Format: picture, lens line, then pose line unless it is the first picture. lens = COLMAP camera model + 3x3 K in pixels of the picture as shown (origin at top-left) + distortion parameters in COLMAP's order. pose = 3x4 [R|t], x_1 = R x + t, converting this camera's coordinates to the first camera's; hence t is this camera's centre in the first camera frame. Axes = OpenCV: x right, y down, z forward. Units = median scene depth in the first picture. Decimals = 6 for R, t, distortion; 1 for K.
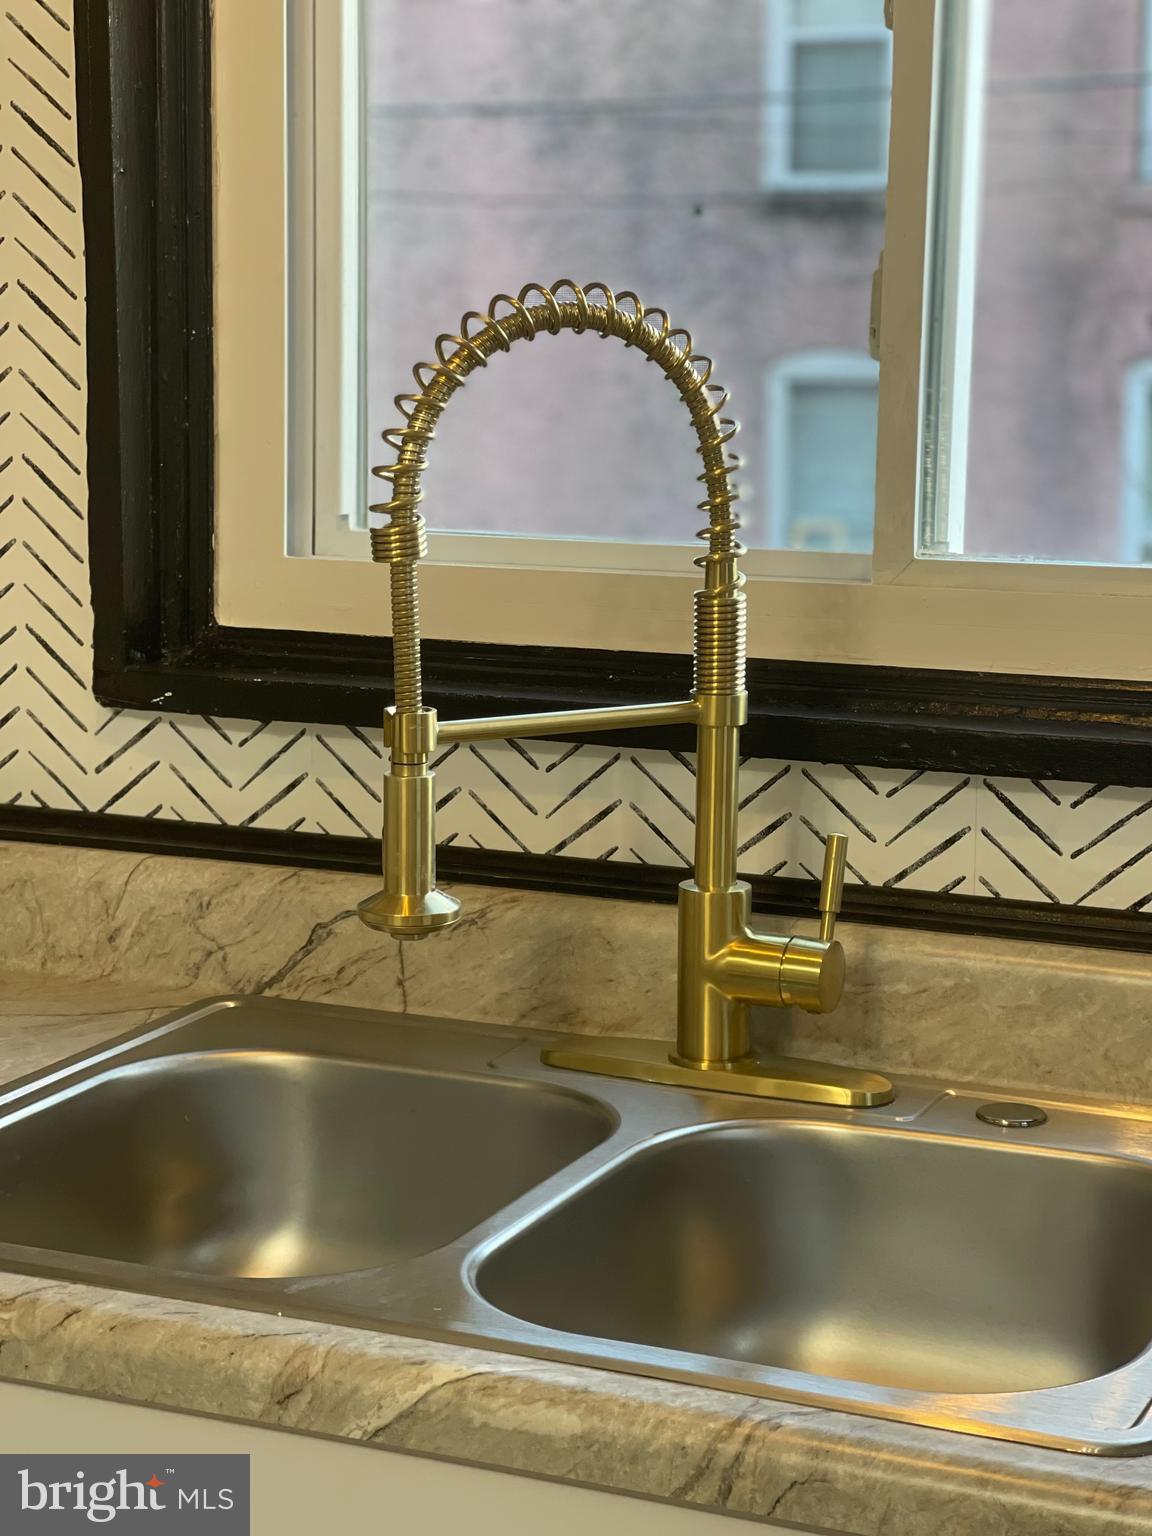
lens RADIAL K [[2873.3, 0, 577.3], [0, 2873.3, 770.9], [0, 0, 1]] dist [0.184170, 0.000000]
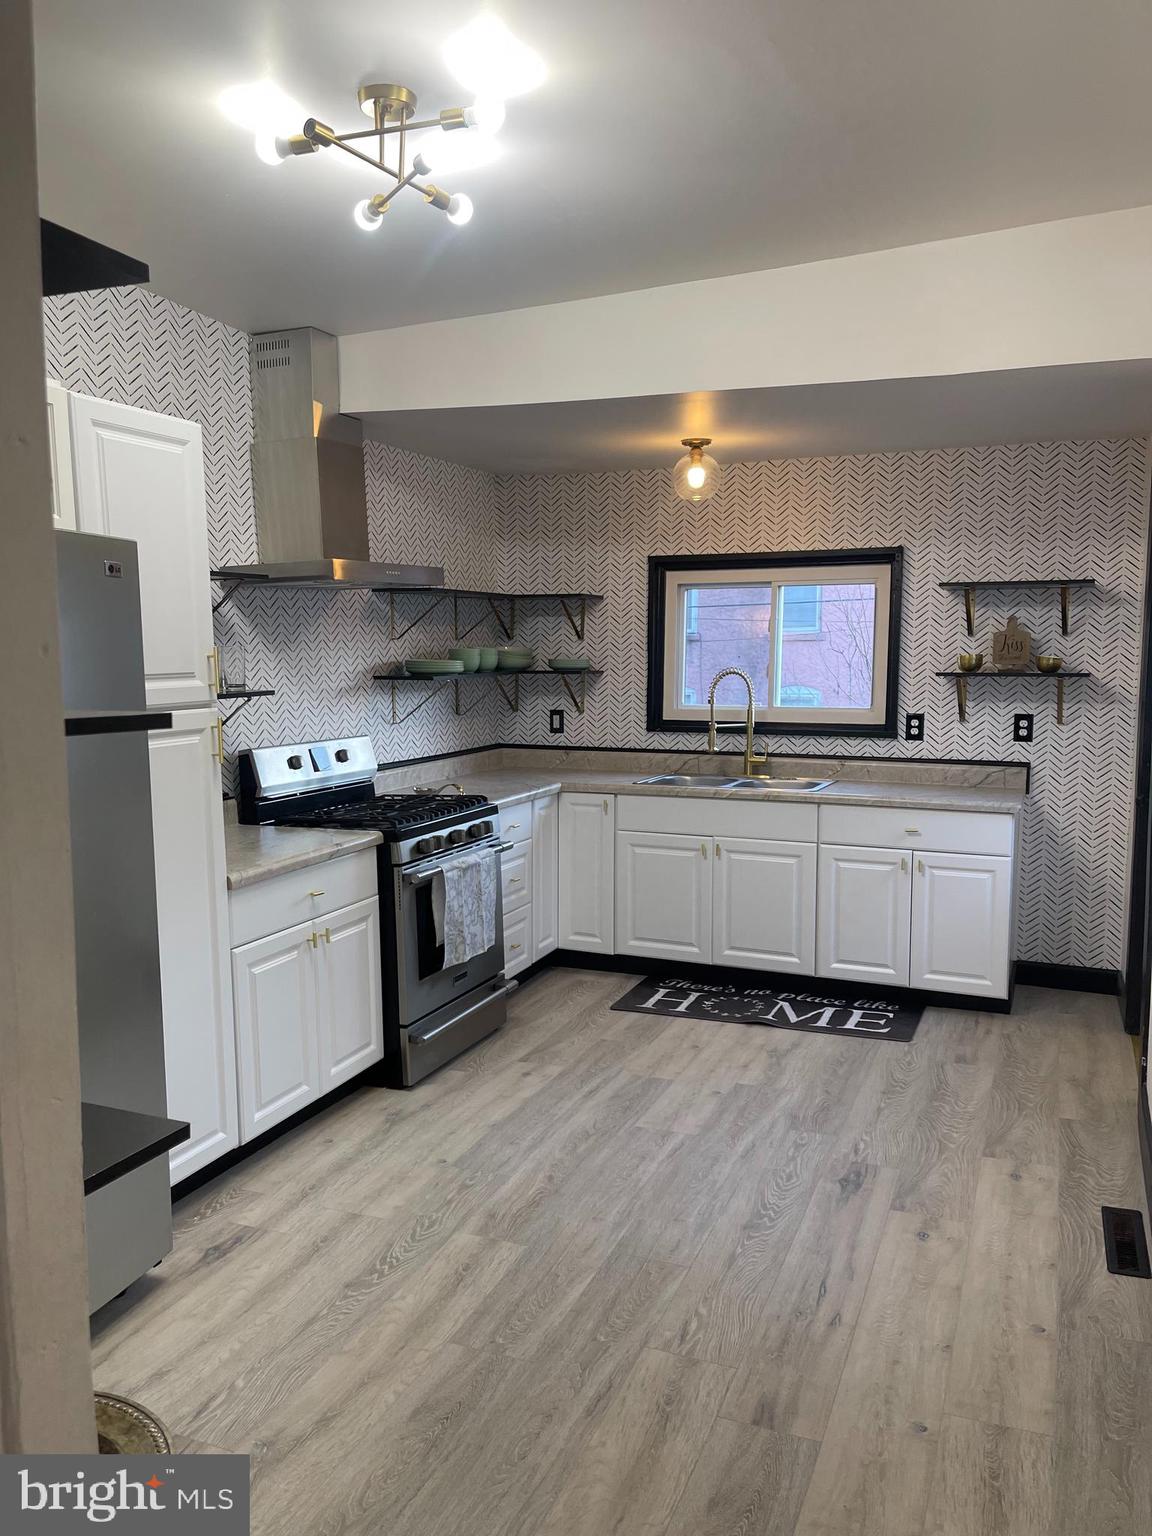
lens RADIAL K [[1163.4, 0, 568.7], [0, 1163.4, 772.5], [0, 0, 1]] dist [0.049337, -0.058507]
pose [[0.999715, -0.001870, 0.023801, -0.466989], [0.003677, 0.997093, -0.076107, 0.310966], [-0.023589, 0.076173, 0.996816, -1.863955]]
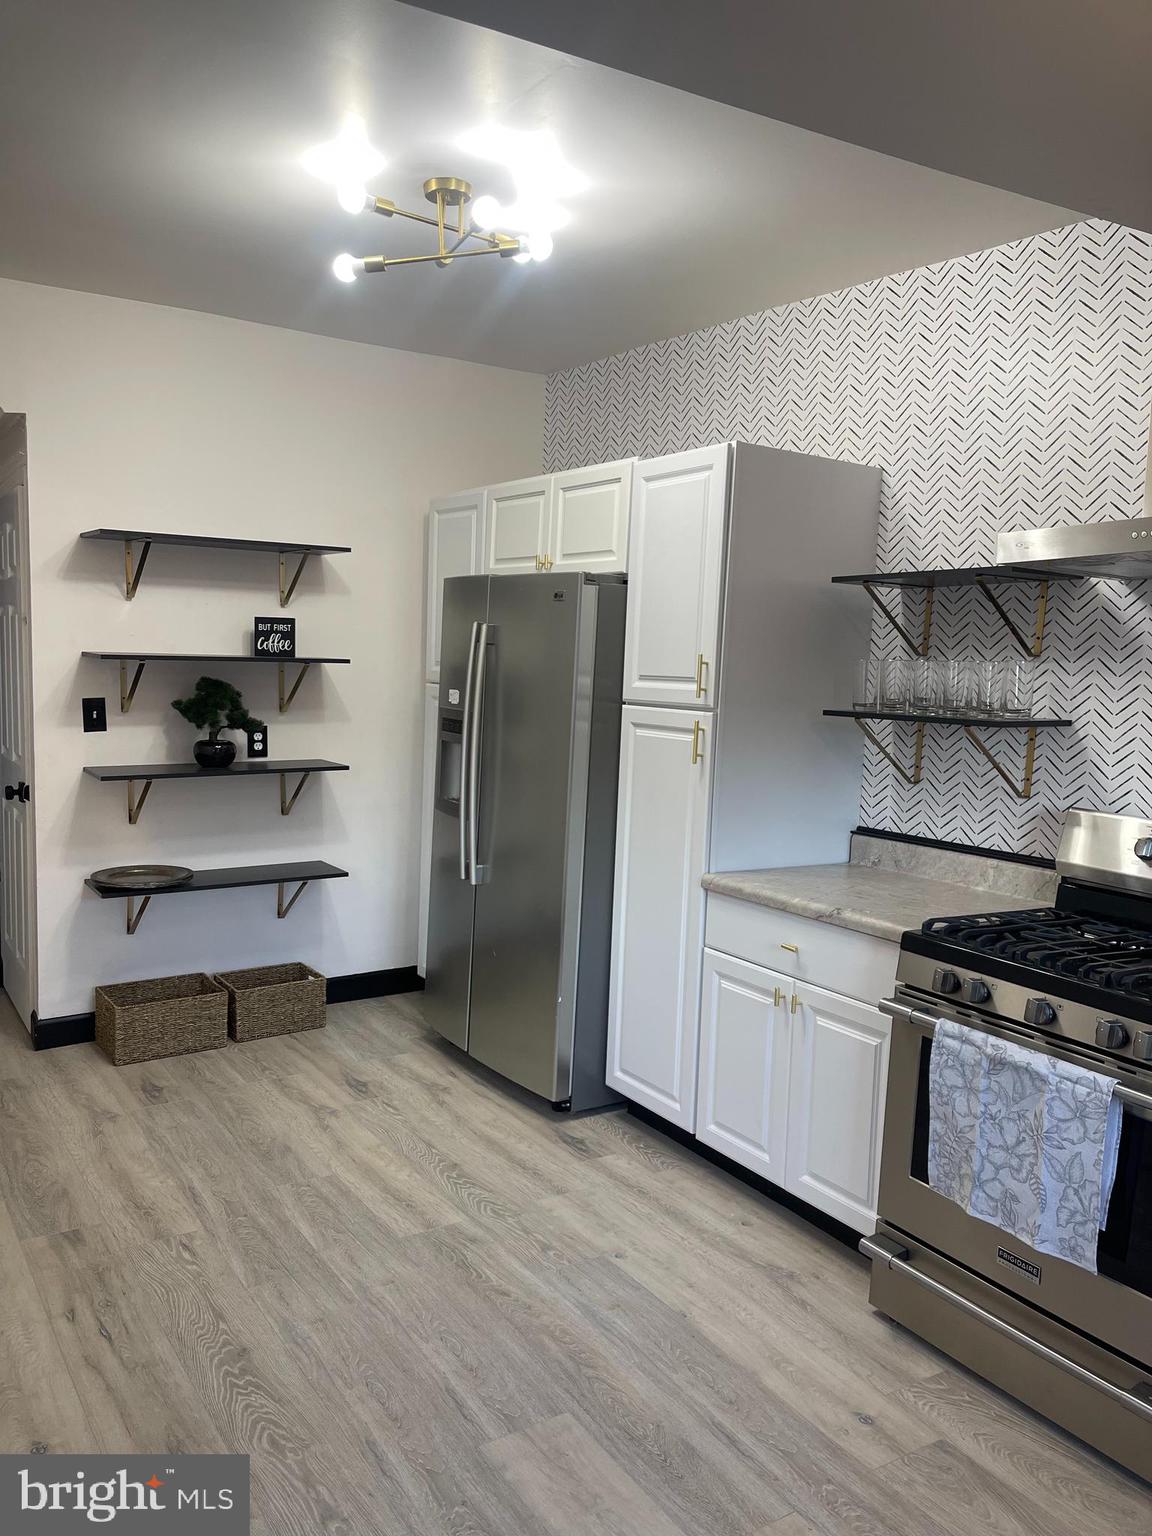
lens RADIAL K [[1163.4, 0, 567.6], [0, 1163.4, 765.2], [0, 0, 1]] dist [0.049337, -0.058507]
pose [[-0.542974, 0.070441, -0.836790, 0.655965], [-0.180487, 0.963398, 0.198213, -0.141581], [0.820124, 0.258654, -0.510387, 0.540673]]
